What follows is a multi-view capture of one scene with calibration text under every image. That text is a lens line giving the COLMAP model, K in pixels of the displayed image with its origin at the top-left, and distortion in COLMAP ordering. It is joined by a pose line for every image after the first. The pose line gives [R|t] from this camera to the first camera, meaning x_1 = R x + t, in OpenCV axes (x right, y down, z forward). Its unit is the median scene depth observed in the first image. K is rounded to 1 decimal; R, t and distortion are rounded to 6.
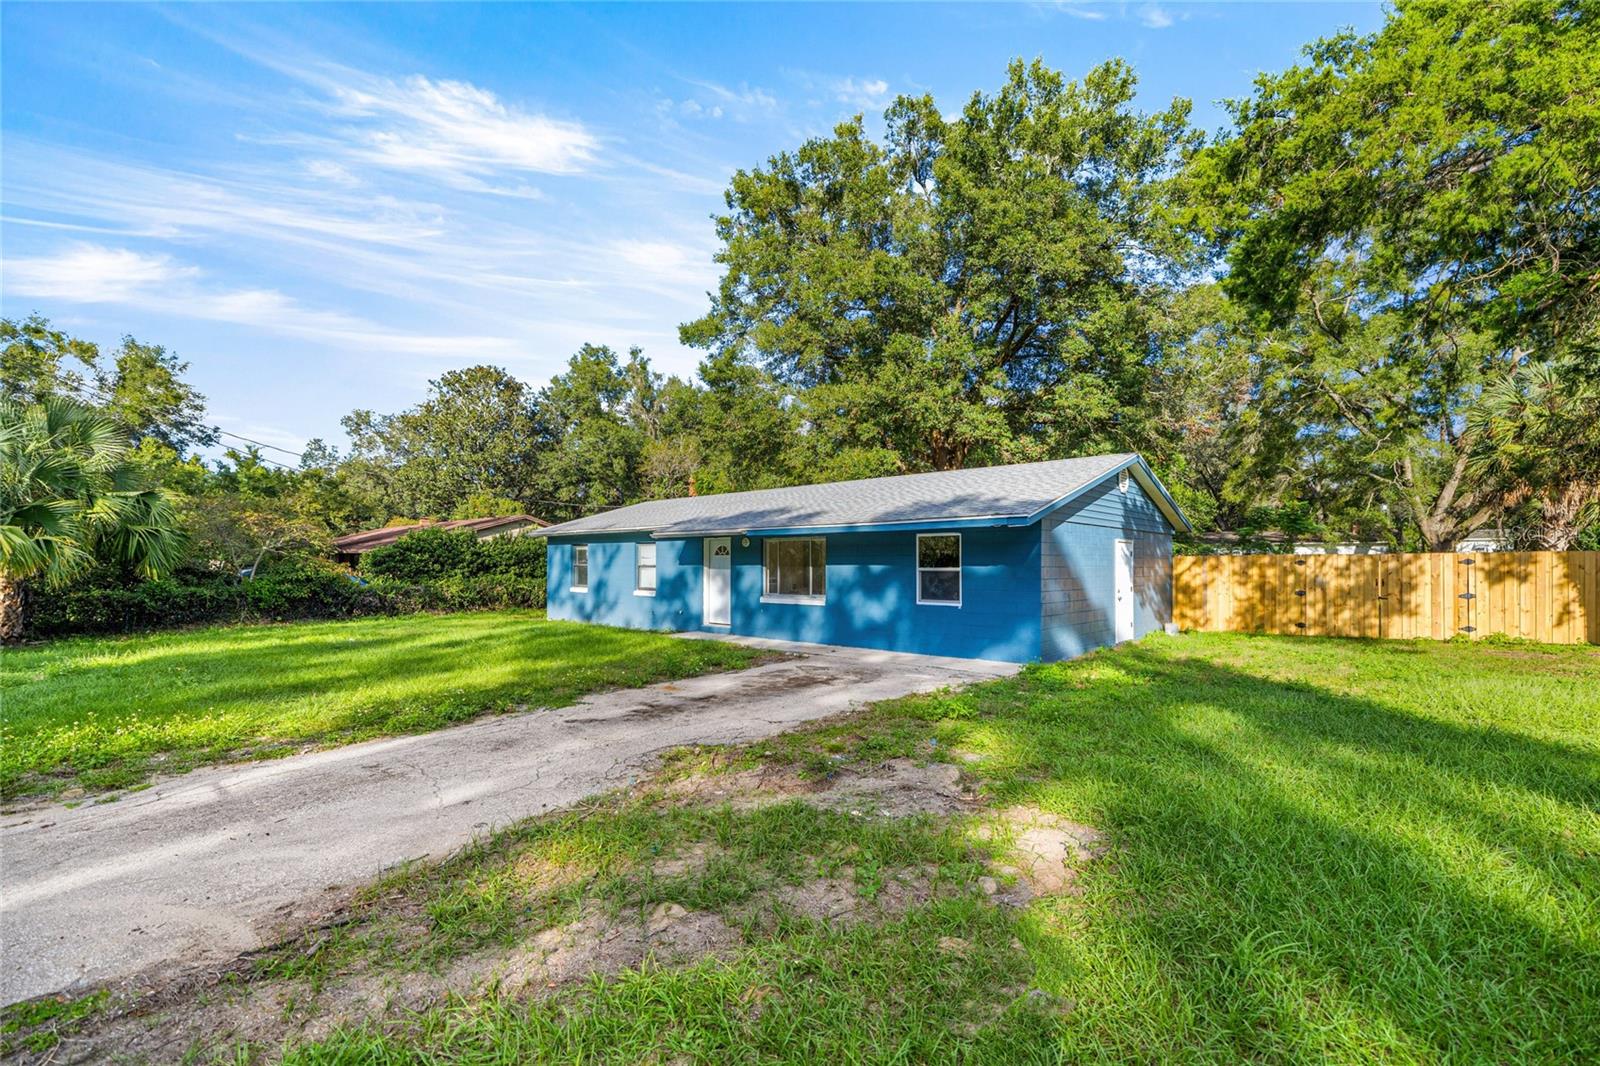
lens RADIAL K [[691.8, 0, 807.0], [0, 691.8, 546.7], [0, 0, 1]] dist [-0.001313, -0.000162]
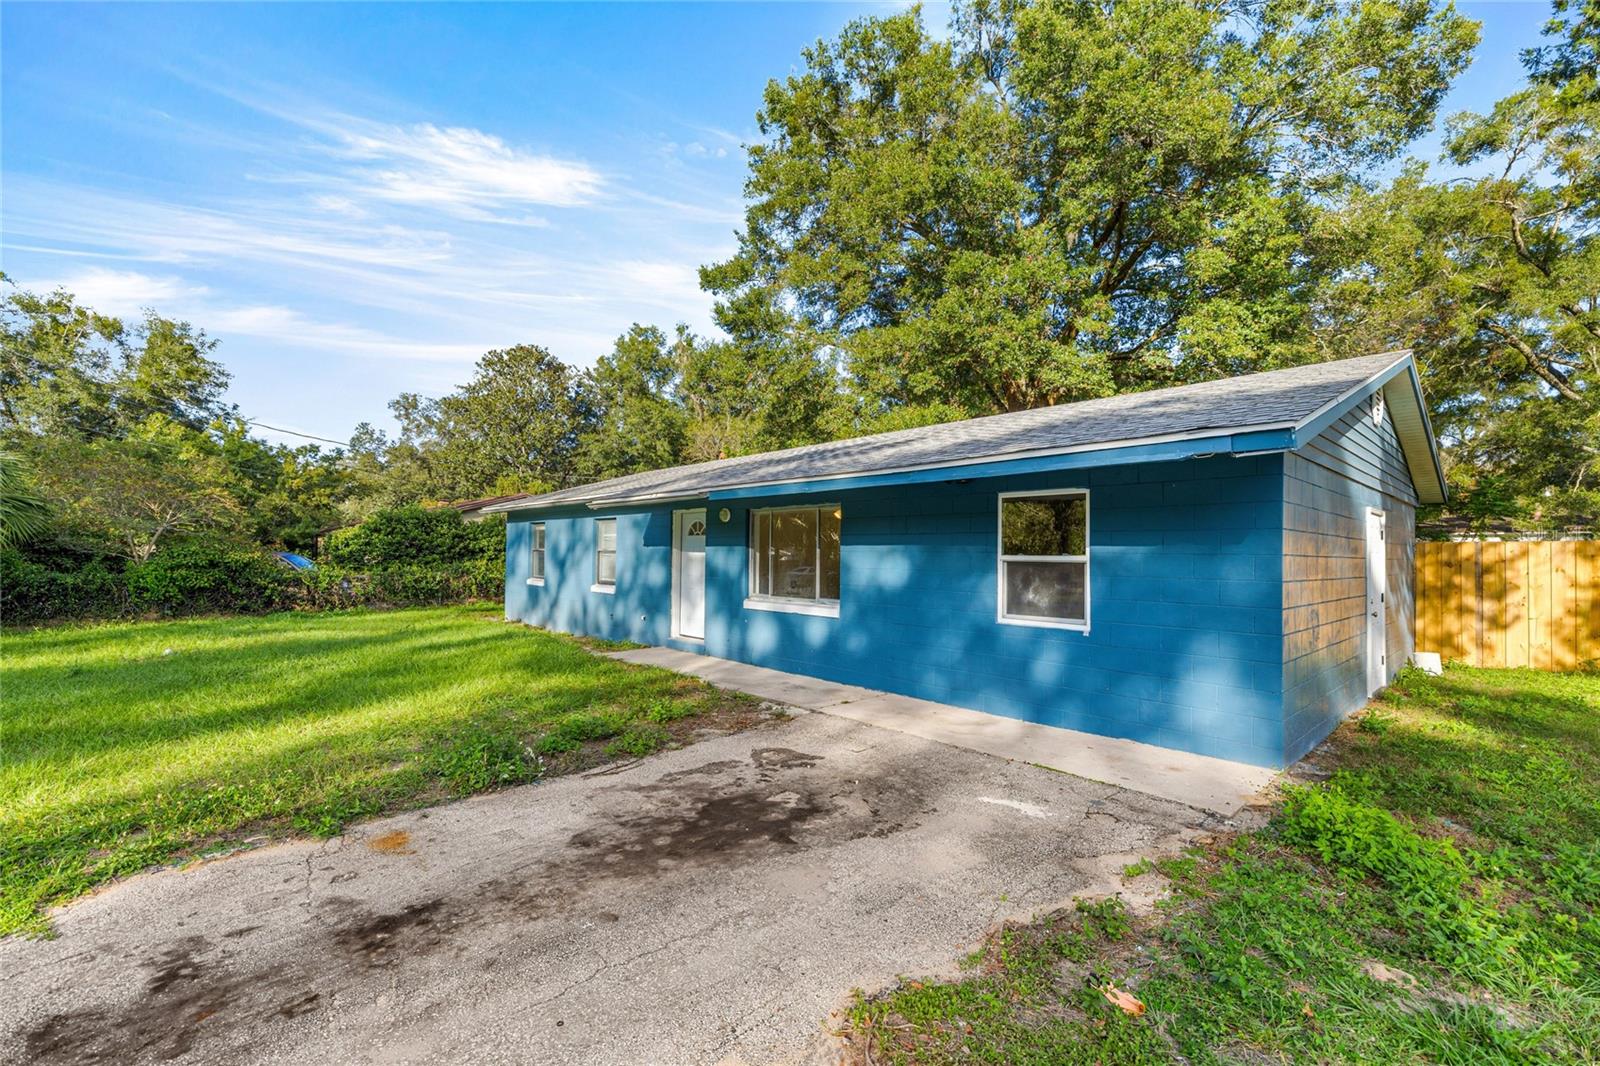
lens RADIAL K [[691.8, 0, 790.1], [0, 691.8, 534.3], [0, 0, 1]] dist [-0.001313, -0.000162]
pose [[0.993502, 0.005208, -0.113691, 0.023568], [-0.005510, 0.999982, -0.002345, 0.006592], [0.113677, 0.002956, 0.993513, 0.179655]]
